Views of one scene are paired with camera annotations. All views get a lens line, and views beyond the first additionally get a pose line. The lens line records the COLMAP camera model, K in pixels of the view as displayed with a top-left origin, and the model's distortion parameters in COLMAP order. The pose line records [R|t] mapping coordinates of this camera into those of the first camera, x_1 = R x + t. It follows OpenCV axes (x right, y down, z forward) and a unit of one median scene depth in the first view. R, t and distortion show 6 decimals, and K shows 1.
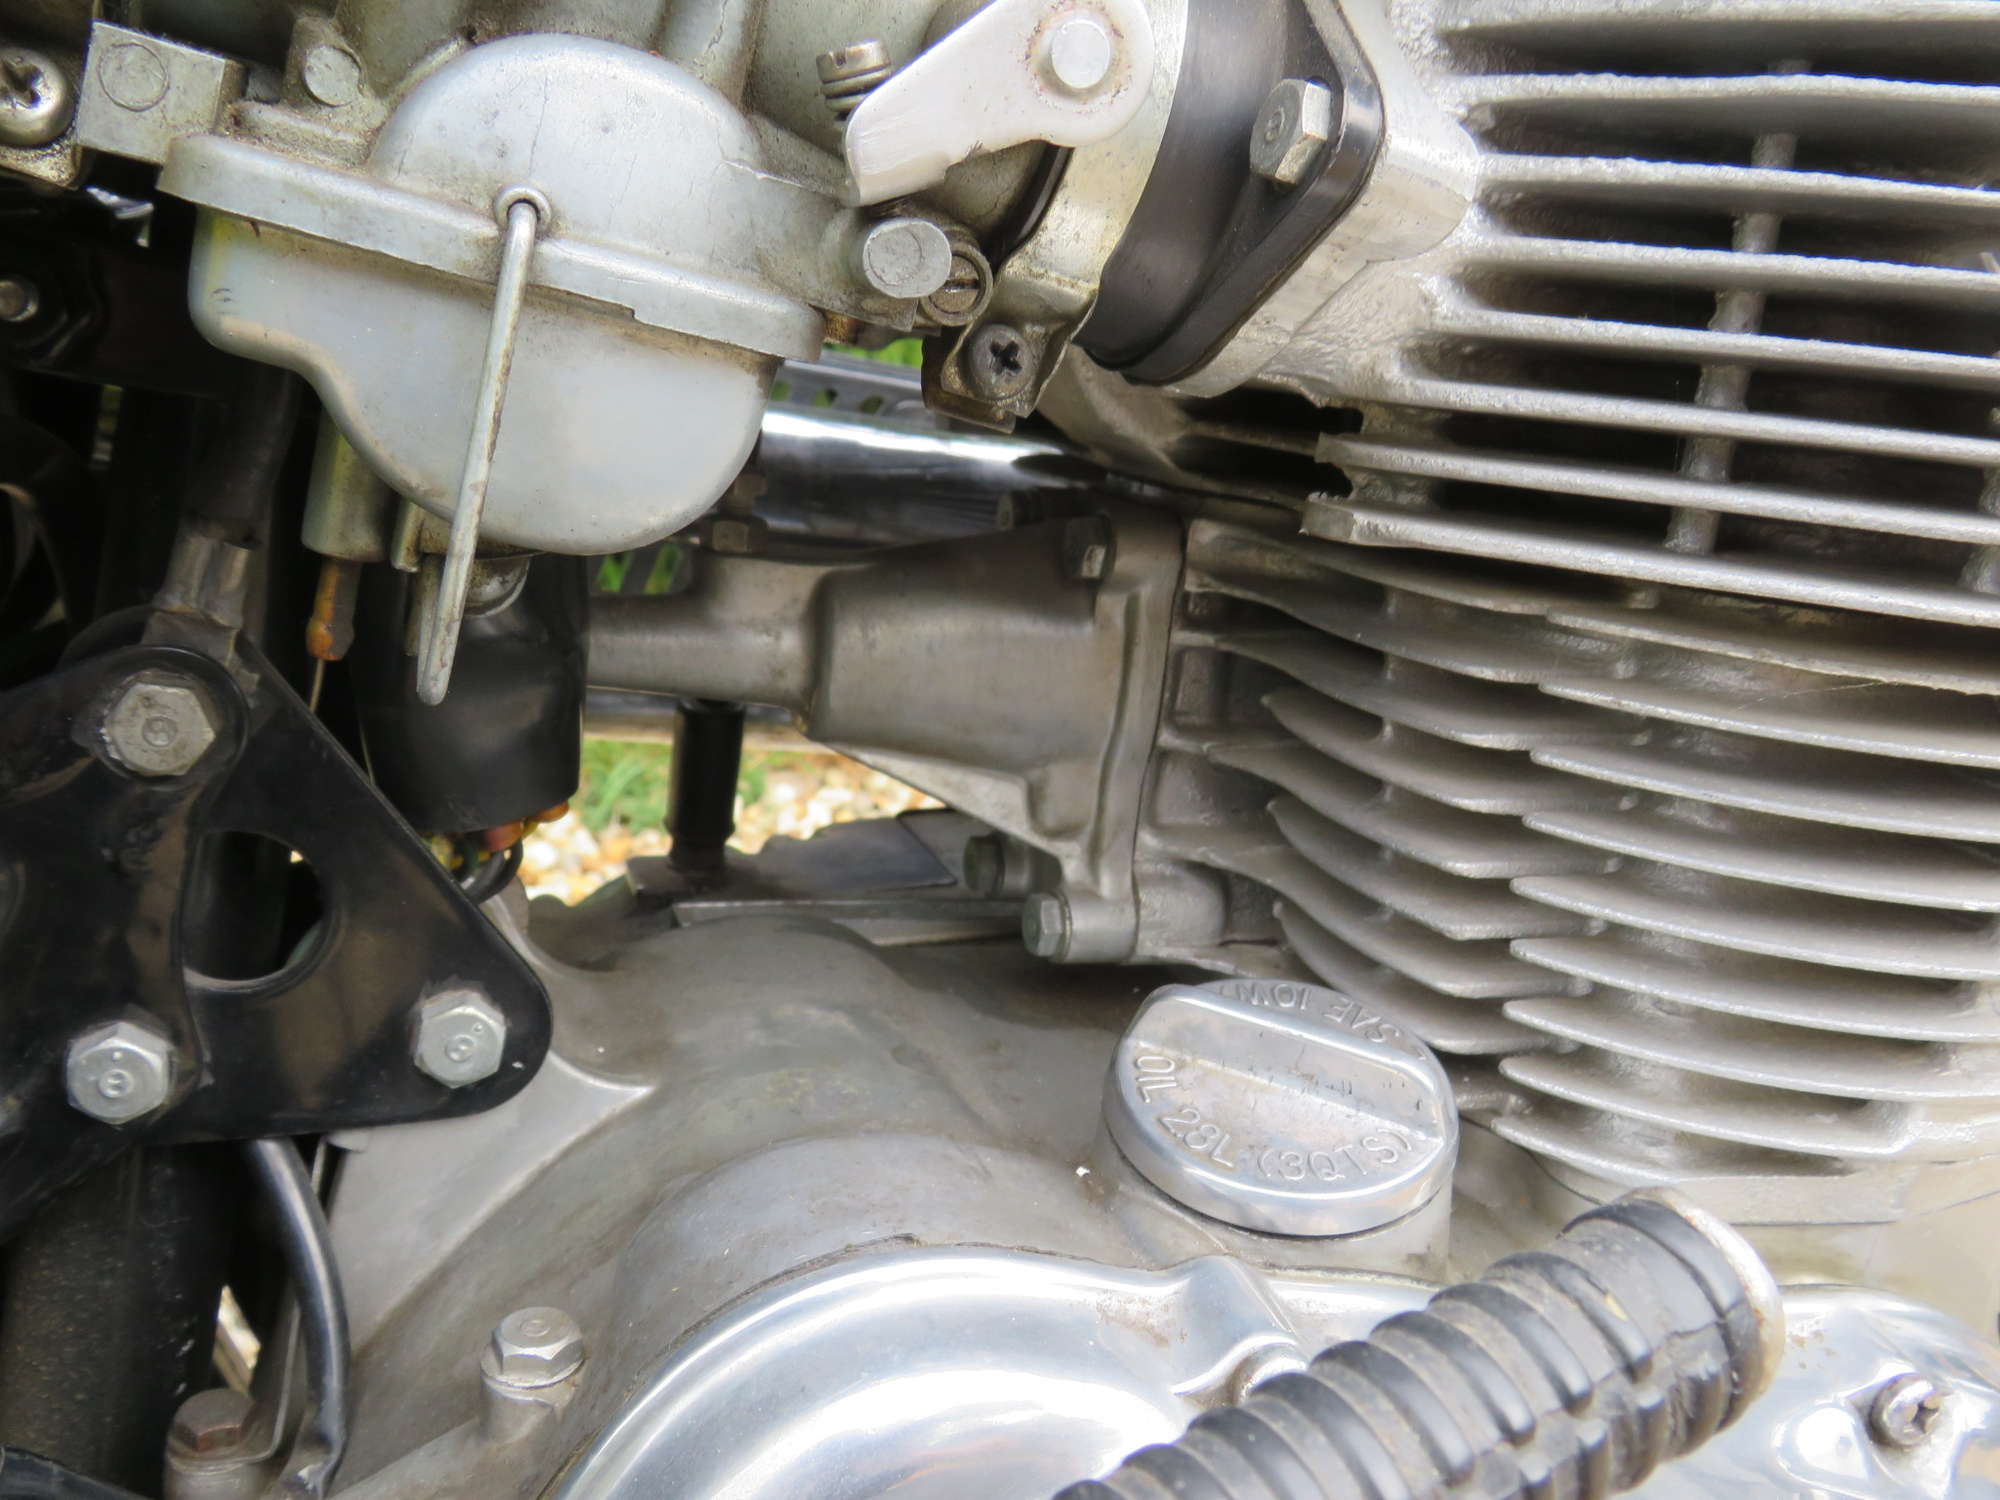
lens RADIAL K [[1630.3, 0, 1000.0], [0, 1630.3, 750.0], [0, 0, 1]] dist [-0.032053, 0.002711]
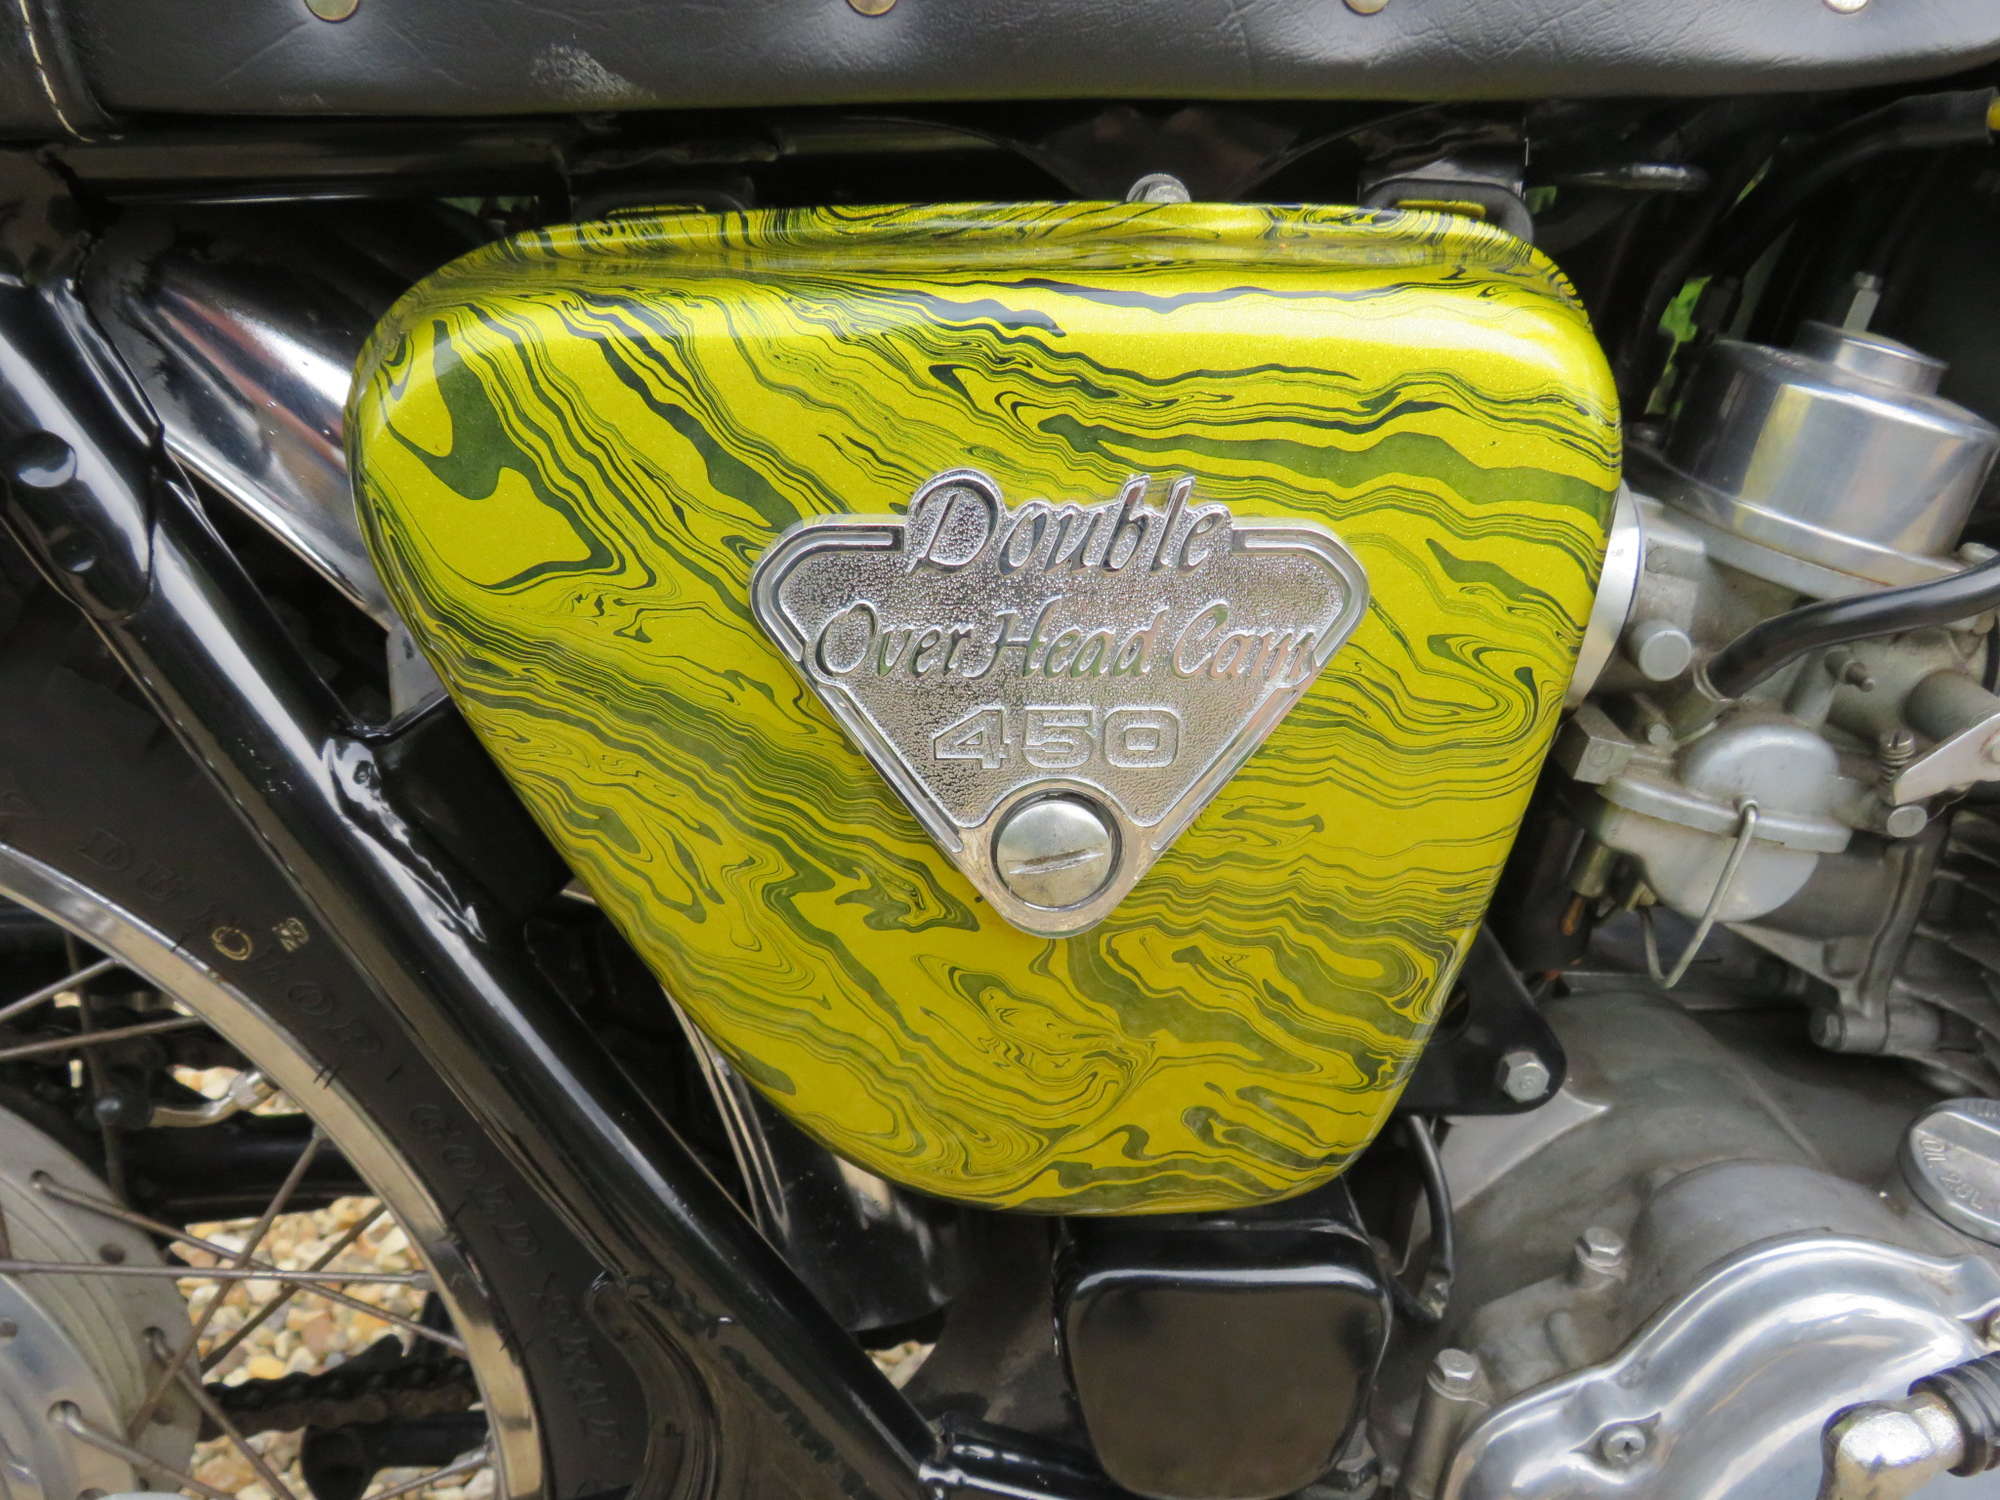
lens RADIAL K [[1613.7, 0, 1000.0], [0, 1613.7, 750.0], [0, 0, 1]] dist [-0.041654, 0.002226]
pose [[0.957782, 0.072689, -0.278156, -0.429222], [-0.046227, 0.993858, 0.100543, -0.369745], [0.283756, -0.083440, 0.955259, -0.954006]]
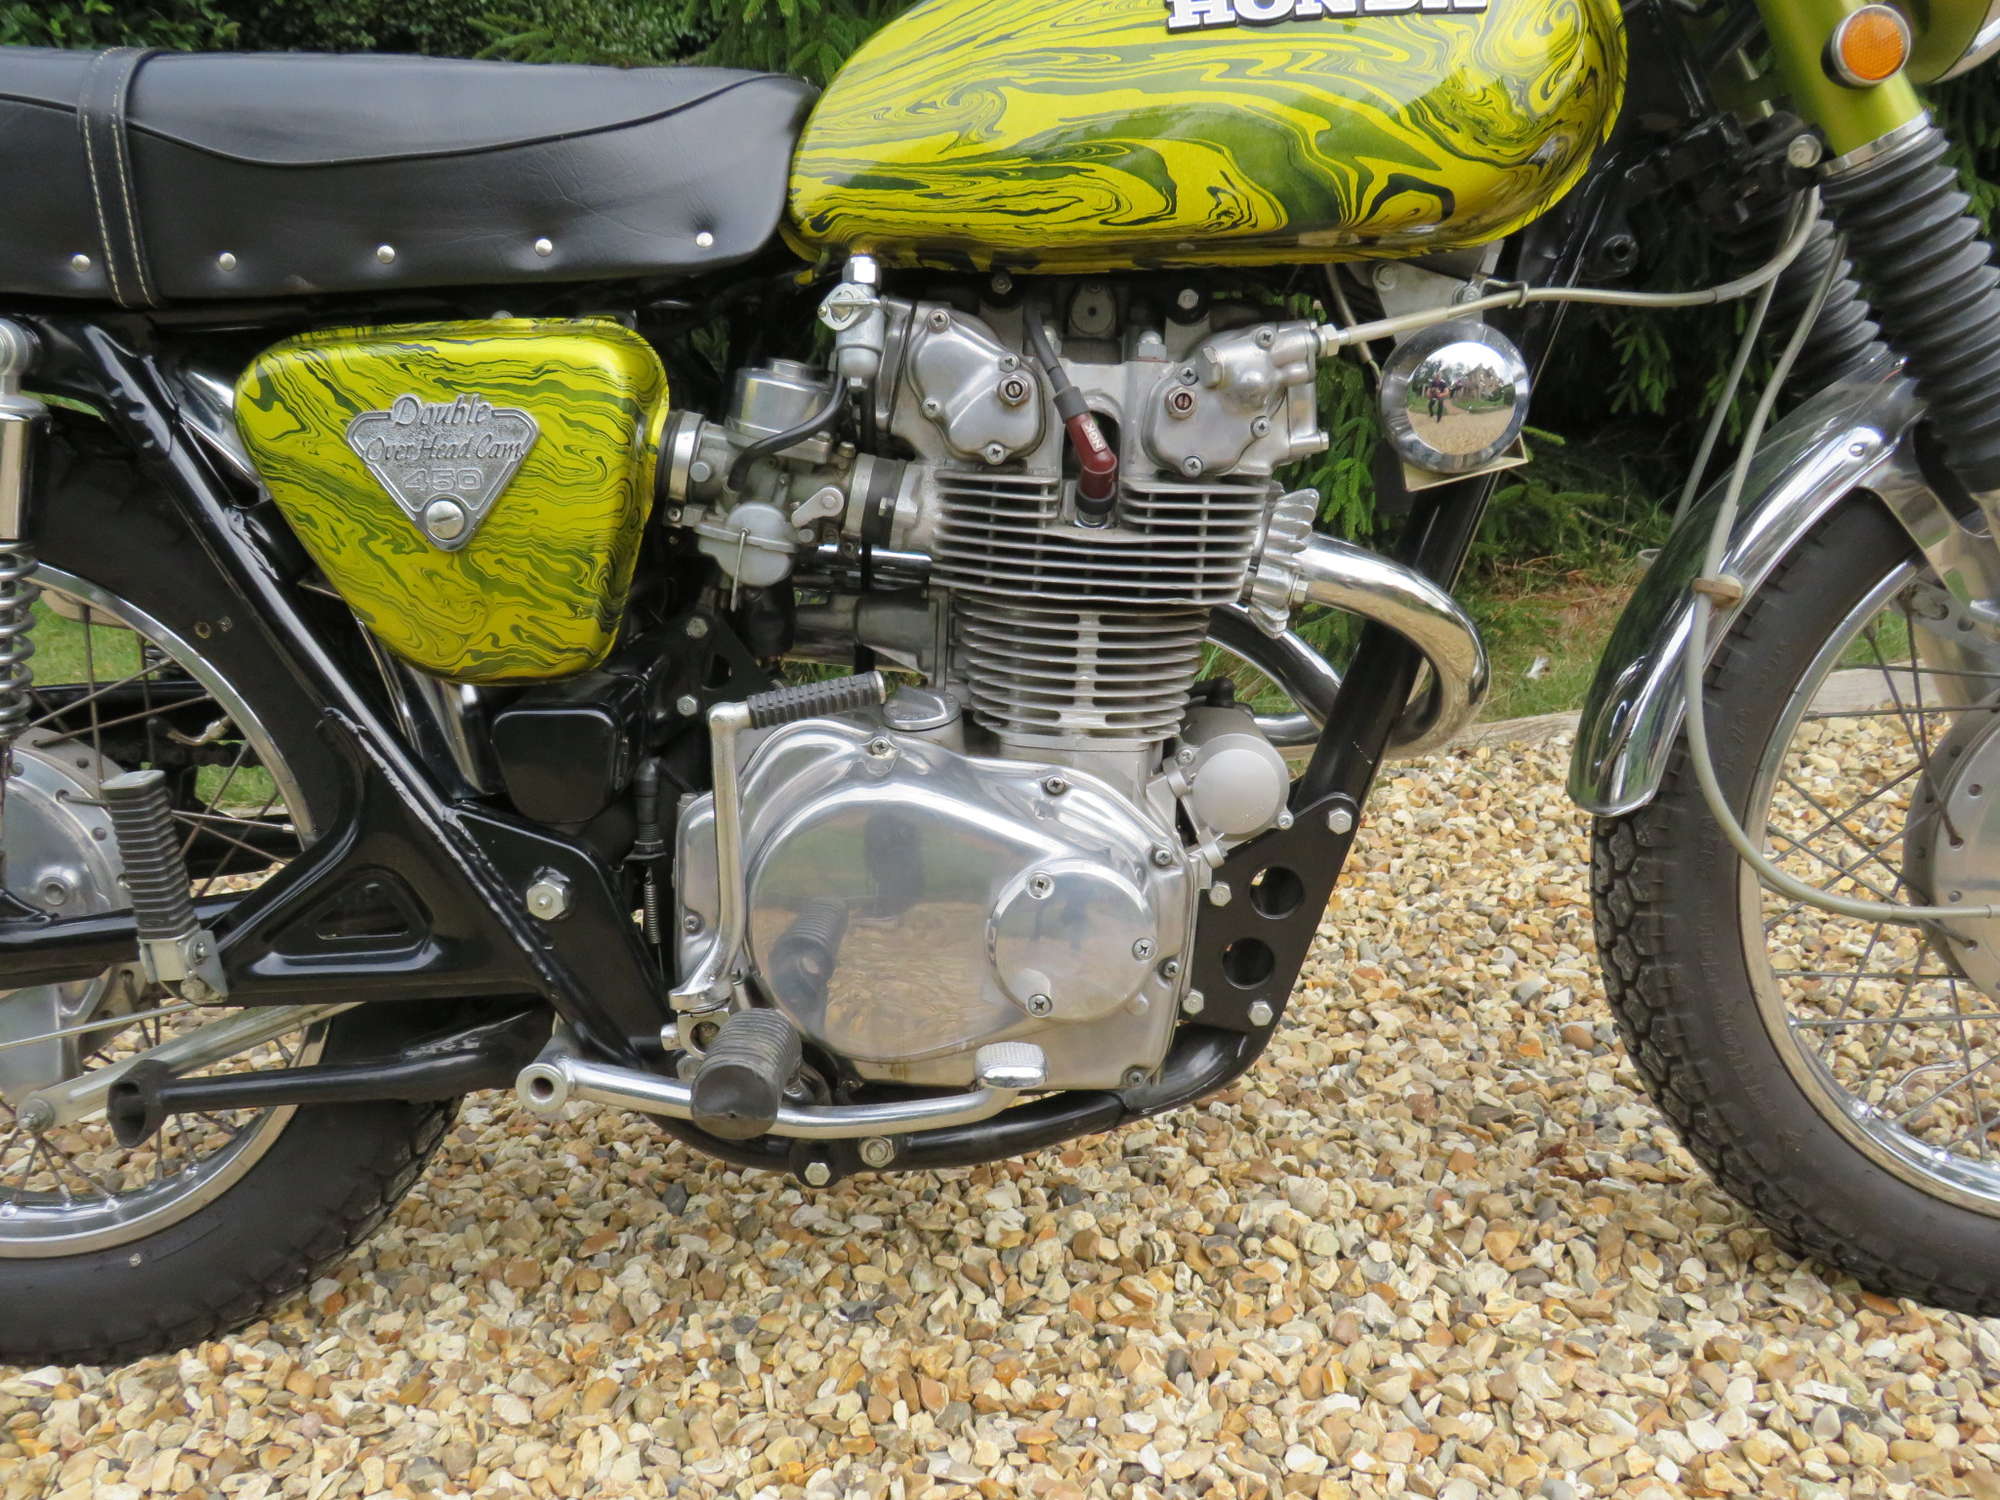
lens RADIAL K [[1613.7, 0, 1000.0], [0, 1613.7, 750.0], [0, 0, 1]] dist [-0.041654, 0.002226]
pose [[0.939138, 0.010527, -0.343379, 1.721916], [-0.030144, 0.998200, -0.051840, 0.498184], [0.342215, 0.059036, 0.937765, -2.759217]]
